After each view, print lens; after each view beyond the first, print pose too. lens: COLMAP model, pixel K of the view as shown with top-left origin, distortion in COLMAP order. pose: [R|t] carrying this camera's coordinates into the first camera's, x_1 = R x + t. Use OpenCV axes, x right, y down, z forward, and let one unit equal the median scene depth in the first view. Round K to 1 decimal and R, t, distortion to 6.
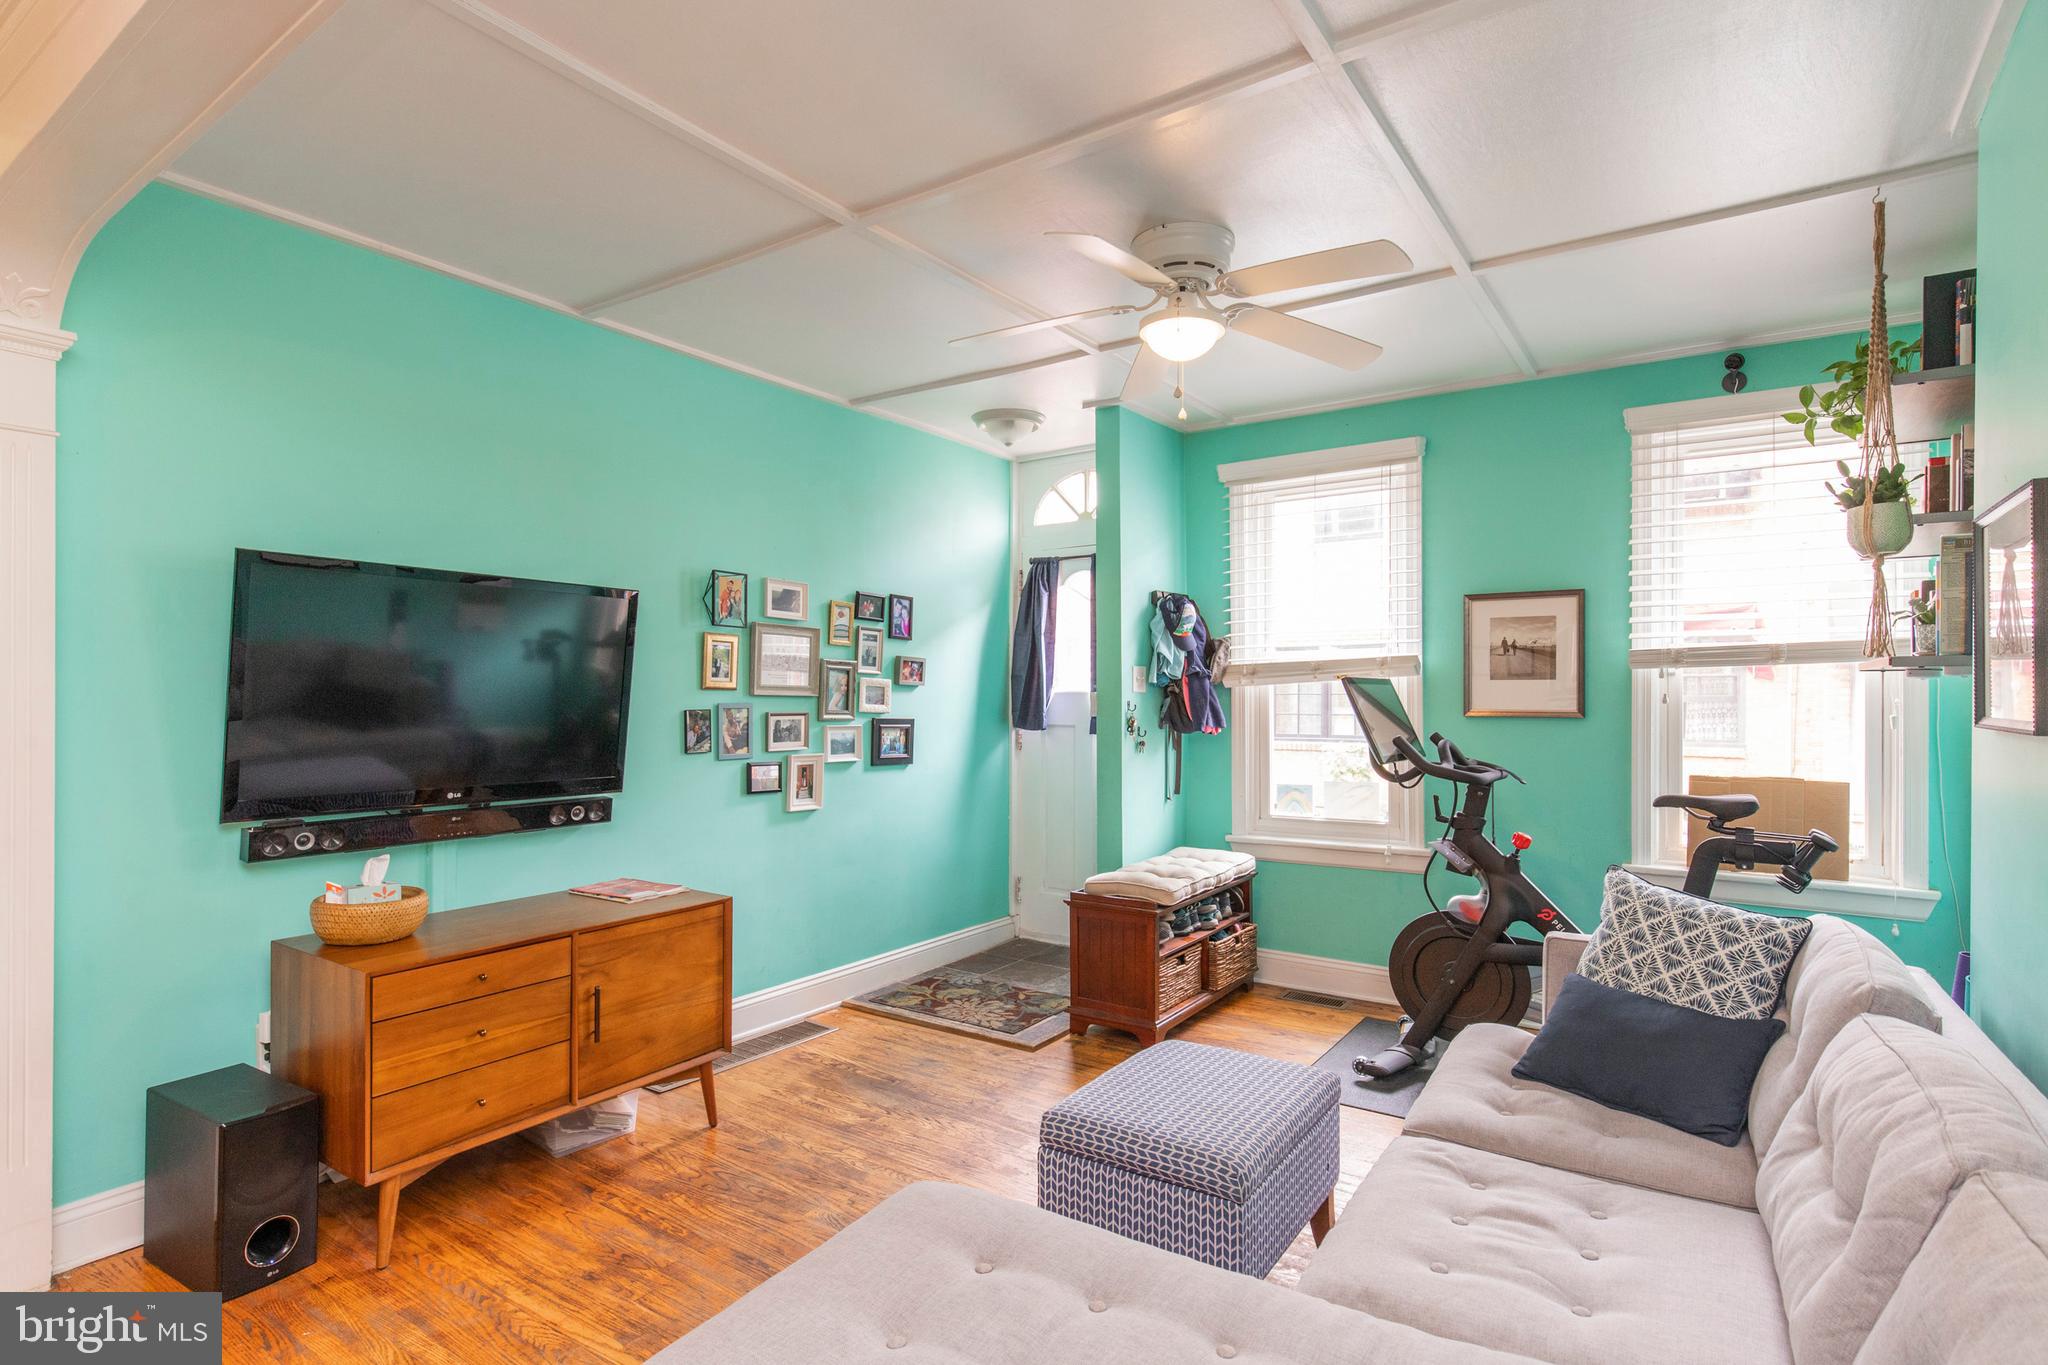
lens RADIAL K [[1060.1, 0, 982.1], [0, 1060.1, 687.9], [0, 0, 1]] dist [0.000583, 0.000359]
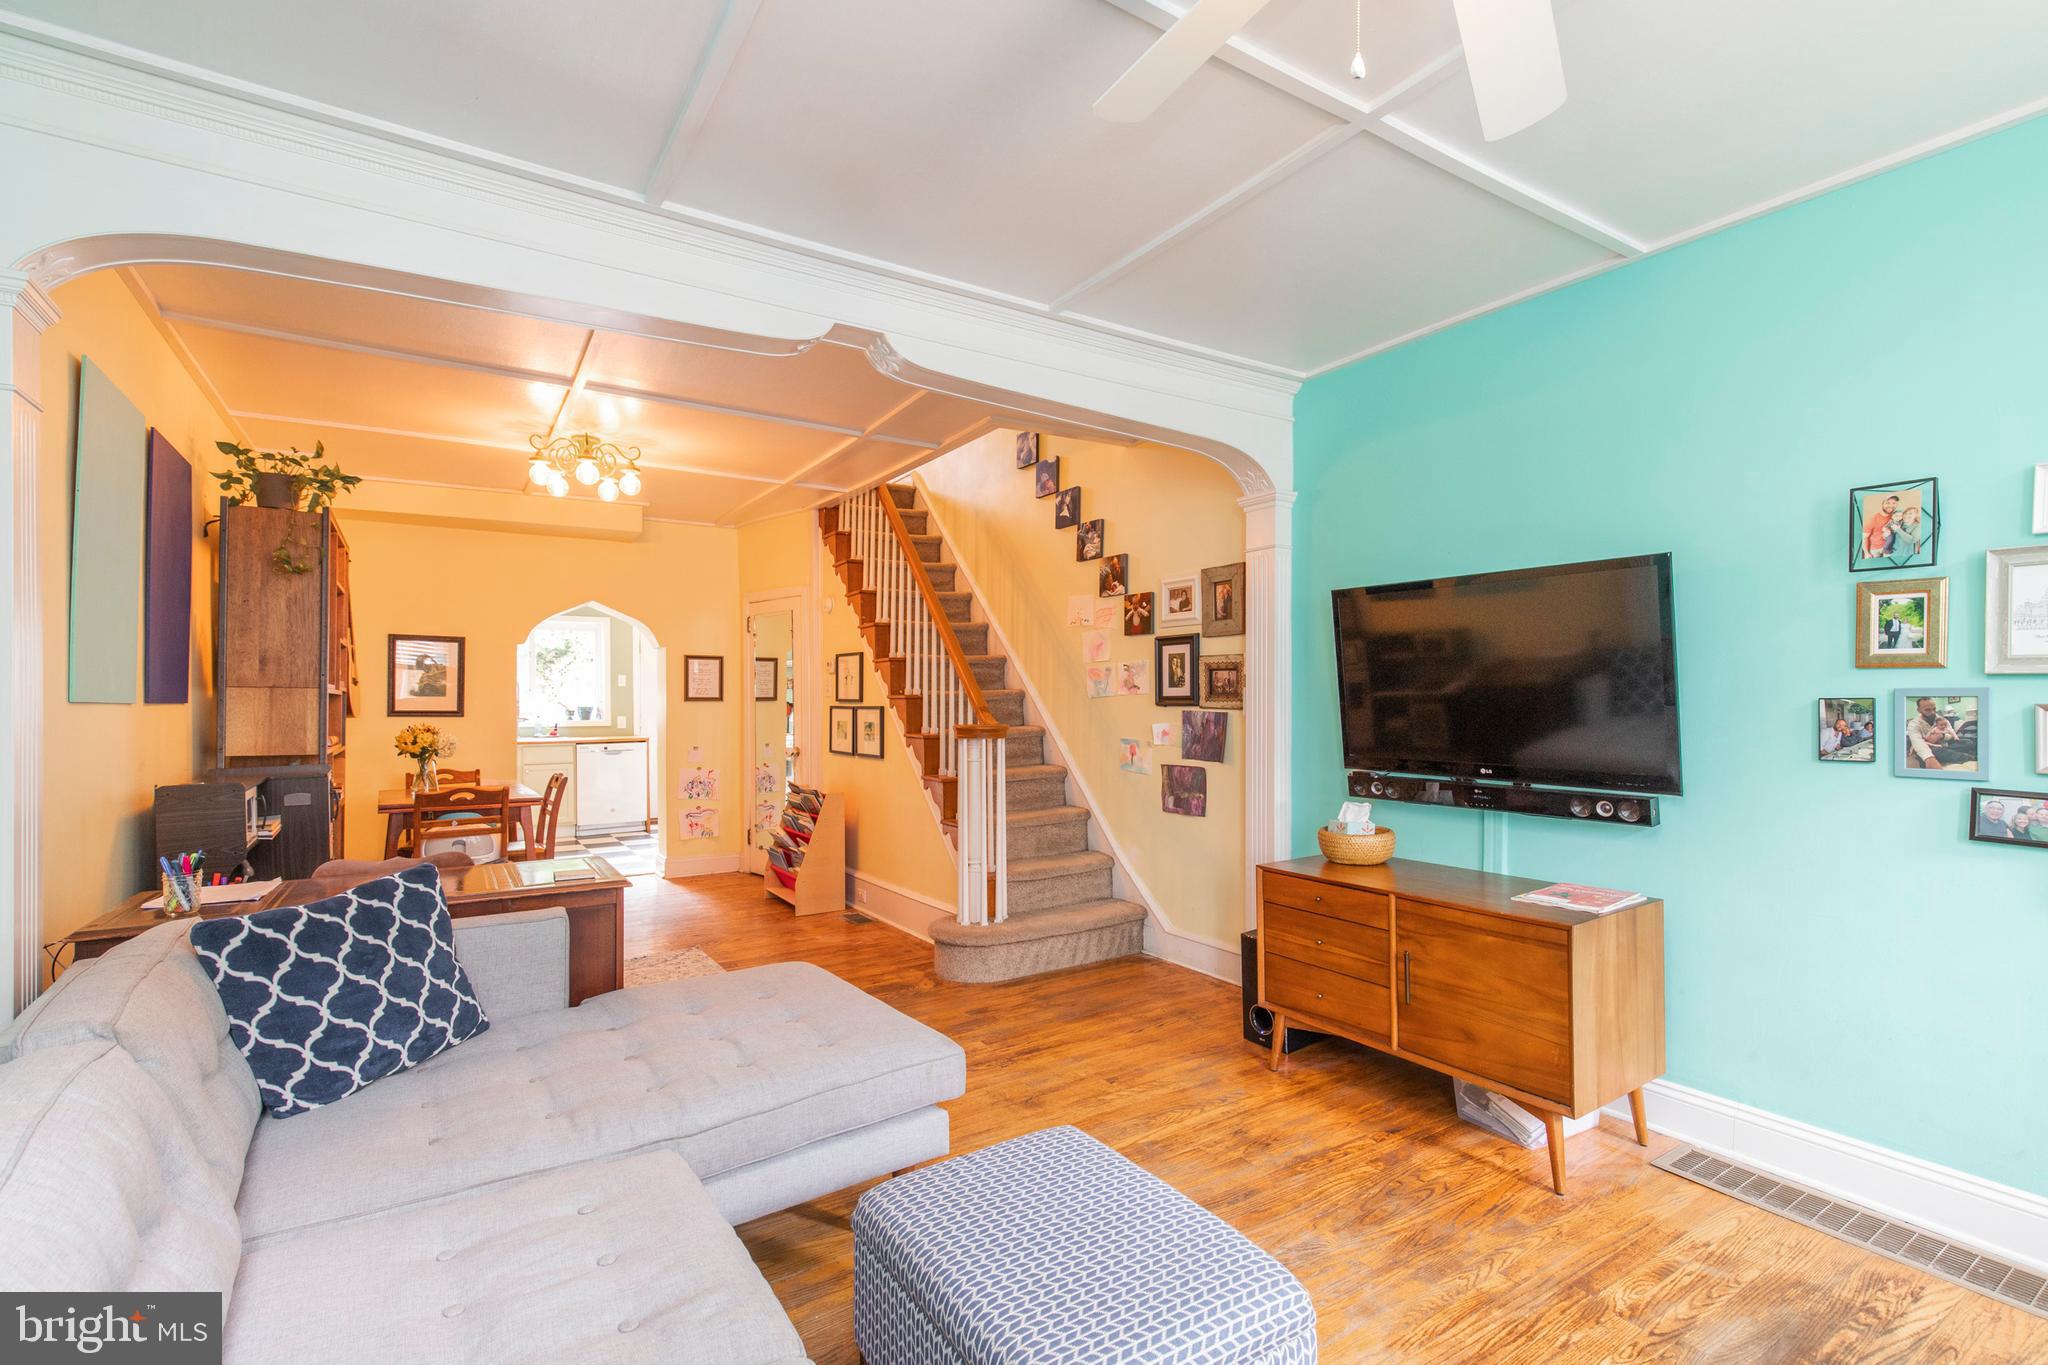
lens RADIAL K [[968.3, 0, 1084.5], [0, 968.3, 696.1], [0, 0, 1]] dist [0.012236, -0.000293]
pose [[-0.345488, -0.003471, -0.938417, 0.477911], [0.007064, 0.999955, -0.006300, 0.019251], [0.938397, -0.008806, -0.345448, 0.735207]]
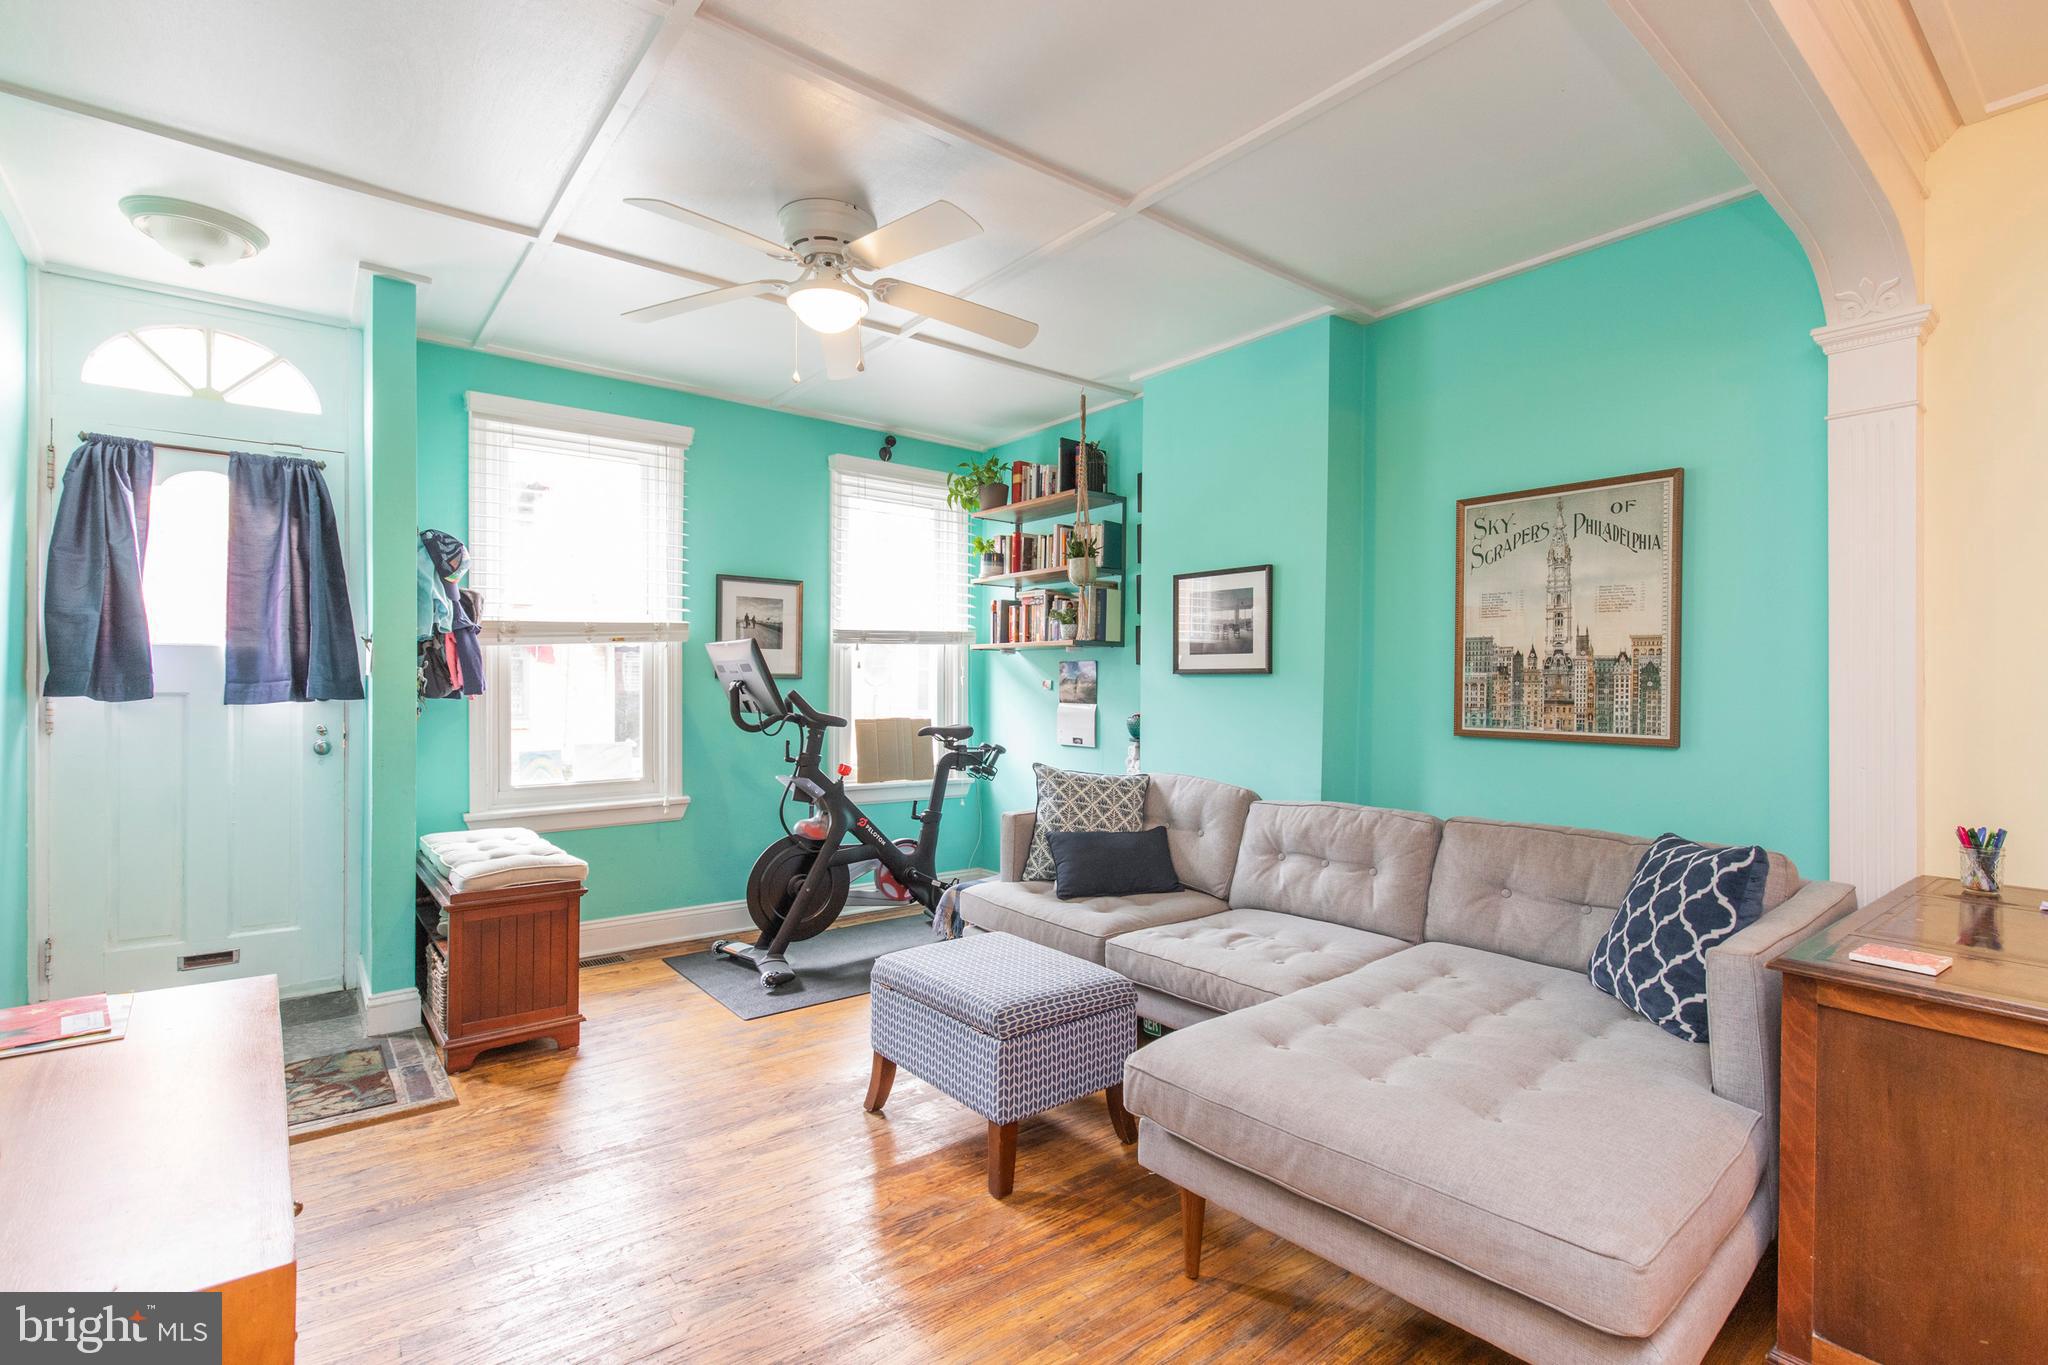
lens RADIAL K [[954.8, 0, 1078.8], [0, 954.8, 674.6], [0, 0, 1]] dist [0.011502, -0.000407]
pose [[0.253462, 0.013410, 0.967252, -0.501253], [-0.009714, 0.999889, -0.011317, 0.033690], [-0.967297, -0.006528, 0.253564, 0.377796]]
